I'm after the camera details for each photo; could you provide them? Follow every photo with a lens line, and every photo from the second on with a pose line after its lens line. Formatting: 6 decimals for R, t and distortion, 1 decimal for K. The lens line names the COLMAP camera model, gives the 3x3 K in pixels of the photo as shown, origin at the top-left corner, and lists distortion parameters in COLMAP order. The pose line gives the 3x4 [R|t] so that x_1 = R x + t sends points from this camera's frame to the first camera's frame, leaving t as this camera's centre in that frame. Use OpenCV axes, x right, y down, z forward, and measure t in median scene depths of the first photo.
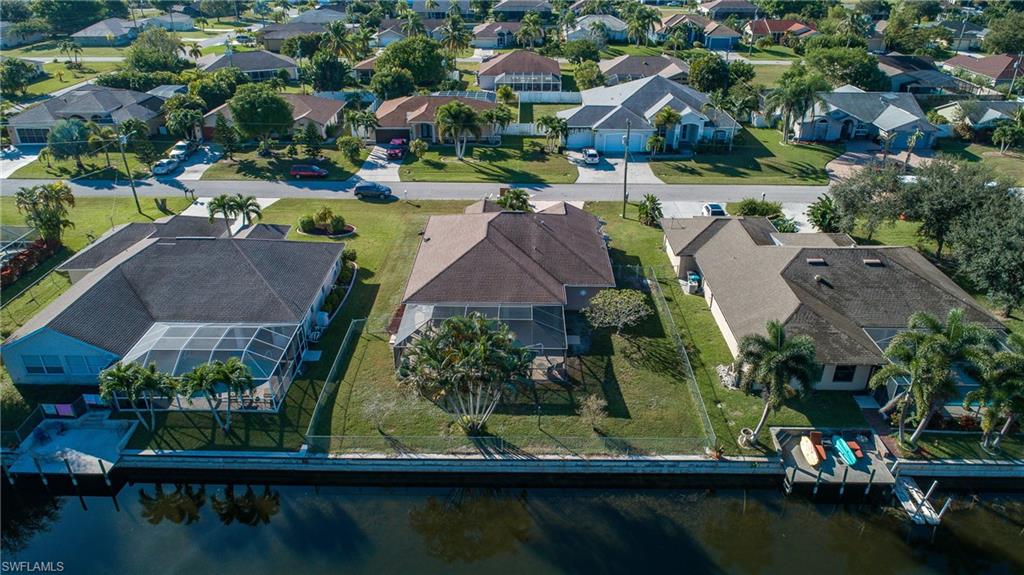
lens RADIAL K [[686.3, 0, 512.0], [0, 686.3, 287.5], [0, 0, 1]] dist [-0.012483, 0.002791]
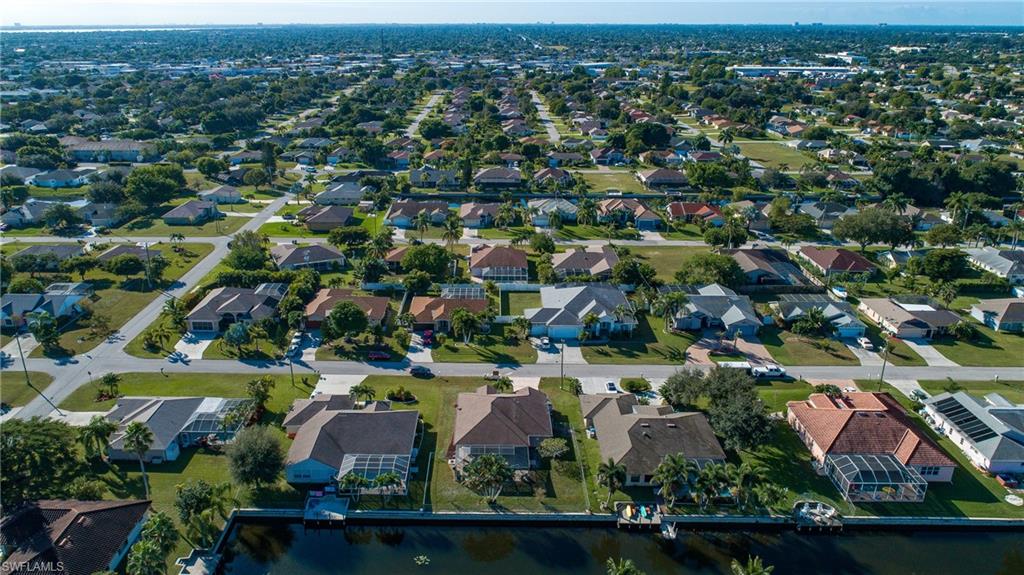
lens RADIAL K [[723.2, 0, 472.7], [0, 723.2, 285.3], [0, 0, 1]] dist [-0.014373, -0.001041]
pose [[0.999957, -0.000643, -0.009291, -0.051784], [-0.000575, 0.991438, -0.130579, -0.117457], [0.009296, 0.130579, 0.991394, -0.872881]]
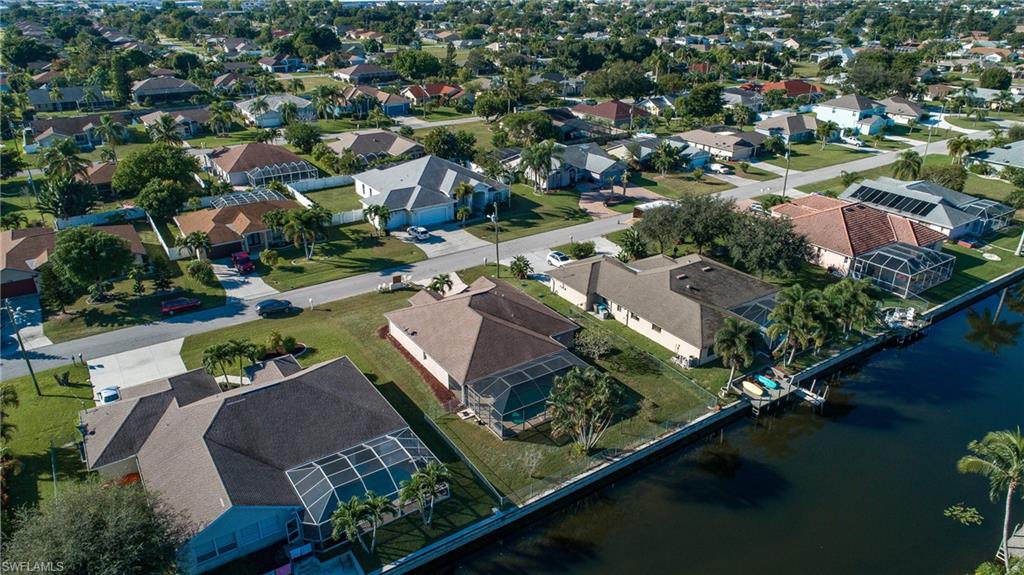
lens RADIAL K [[686.3, 0, 512.0], [0, 686.3, 287.5], [0, 0, 1]] dist [-0.012483, 0.002791]
pose [[0.820754, -0.234235, 0.521054, -0.447464], [0.263024, 0.964596, 0.019314, -0.095632], [-0.507131, 0.121198, 0.853305, -0.078660]]
